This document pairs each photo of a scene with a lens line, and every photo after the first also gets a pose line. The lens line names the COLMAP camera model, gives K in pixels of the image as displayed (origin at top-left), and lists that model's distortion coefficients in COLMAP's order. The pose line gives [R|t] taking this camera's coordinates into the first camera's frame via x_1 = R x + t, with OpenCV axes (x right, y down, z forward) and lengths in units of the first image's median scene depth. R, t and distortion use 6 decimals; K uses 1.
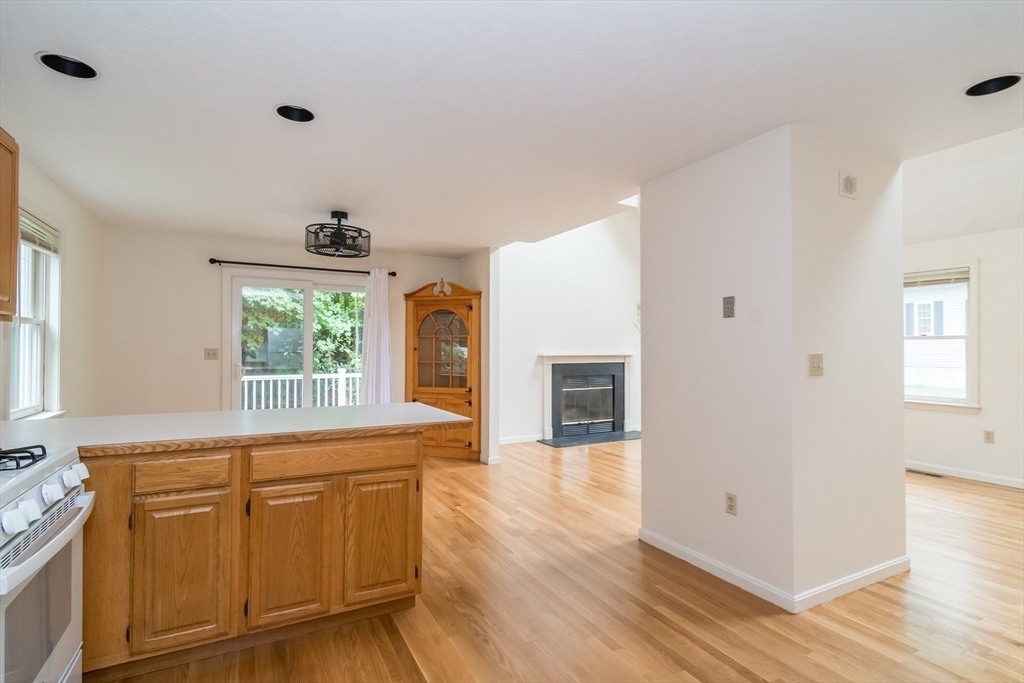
lens RADIAL K [[494.3, 0, 513.7], [0, 494.3, 346.6], [0, 0, 1]] dist [-0.000153, -0.000118]
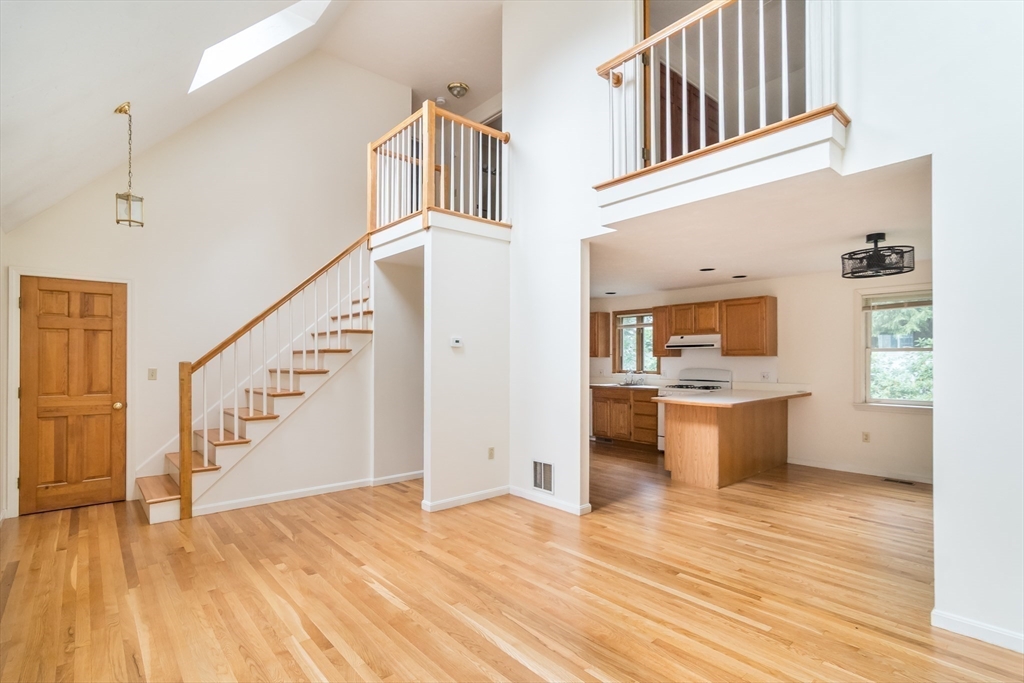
lens RADIAL K [[496.0, 0, 515.8], [0, 496.0, 361.8], [0, 0, 1]] dist [-0.001803, 0.000172]
pose [[-0.971966, -0.000139, -0.235121, 0.442764], [-0.000613, 0.999998, 0.001942, -0.007166], [0.235120, 0.002032, -0.971964, 1.311041]]
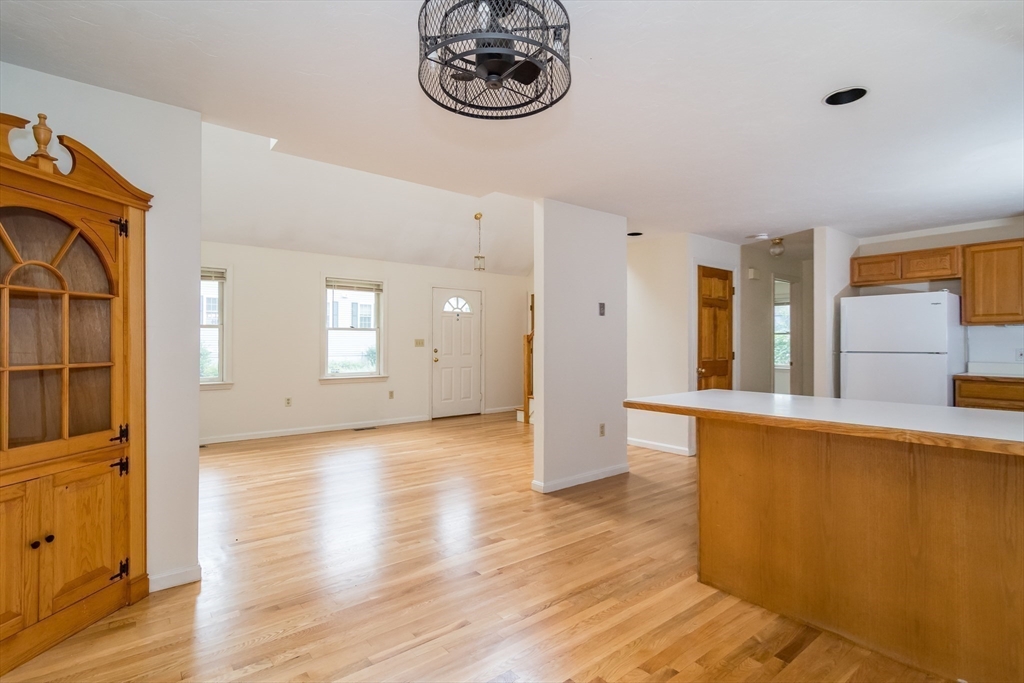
lens RADIAL K [[502.7, 0, 512.0], [0, 502.7, 341.5], [0, 0, 1]] dist [-0.000238, -0.000174]
pose [[-0.183102, -0.000604, 0.983094, -0.545134], [-0.004619, 0.999989, -0.000246, 0.012806], [-0.983083, -0.004586, -0.183103, 0.763734]]
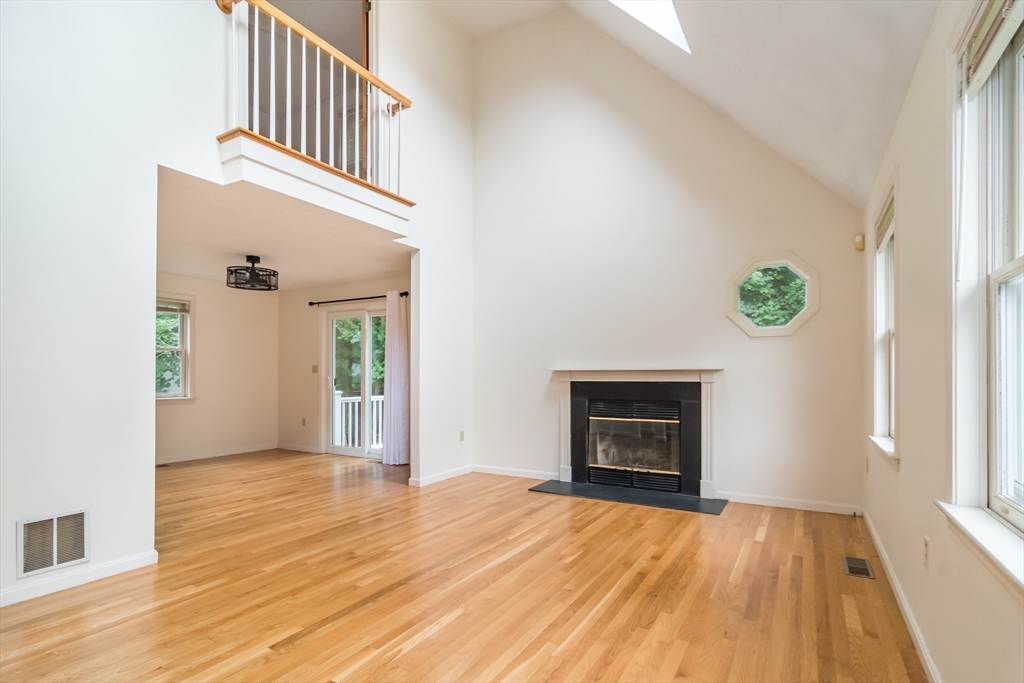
lens RADIAL K [[499.0, 0, 511.7], [0, 499.0, 384.1], [0, 0, 1]] dist [0.000145, -0.000101]
pose [[0.525156, 0.012420, -0.850916, 0.813227], [0.002402, 0.999868, 0.016076, 0.032352], [0.851003, -0.010486, 0.525056, 0.643860]]
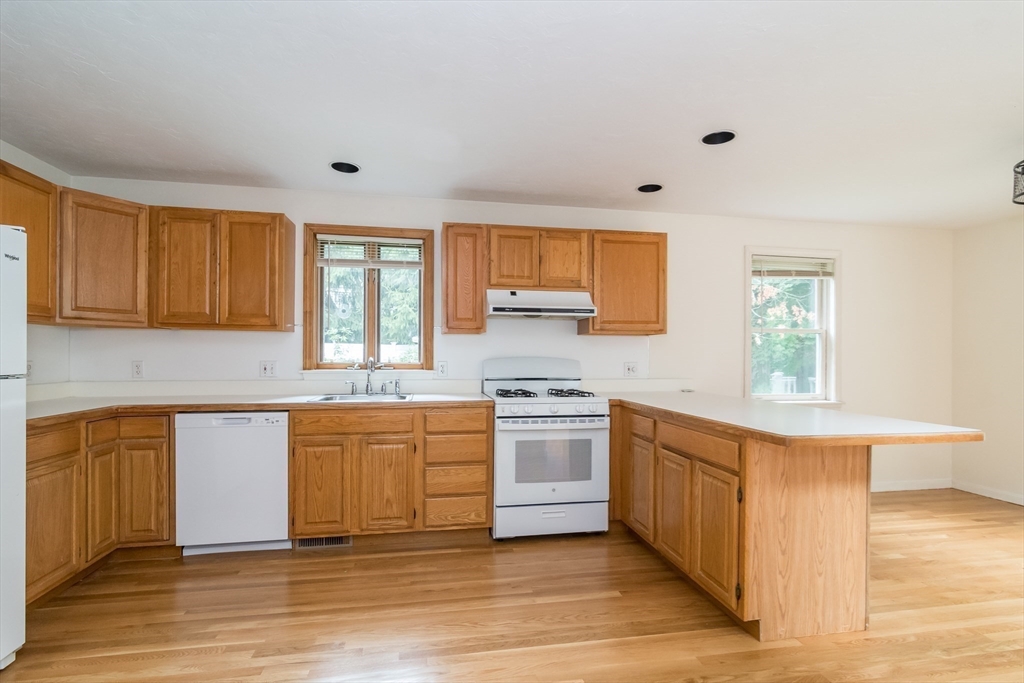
lens RADIAL K [[490.0, 0, 511.0], [0, 490.0, 357.8], [0, 0, 1]] dist [-0.000148, 0.000063]
pose [[-0.301516, -0.002888, -0.953457, 0.321004], [-0.002995, 0.999993, -0.002082, 0.015191], [0.953456, 0.002228, -0.301523, 0.363971]]
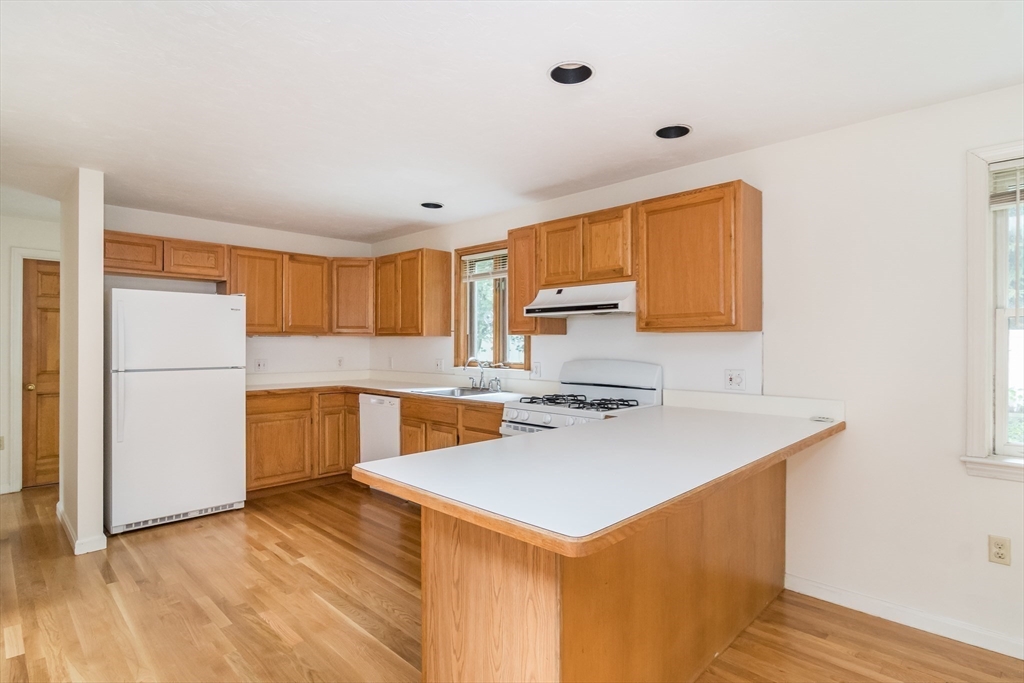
lens RADIAL K [[526.7, 0, 521.0], [0, 526.7, 344.4], [0, 0, 1]] dist [-0.003182, -0.000710]
pose [[-0.951011, -0.005403, -0.309110, -0.034049], [-0.004785, 0.999985, -0.002757, -0.003456], [0.309121, -0.001142, -0.951022, 0.752390]]
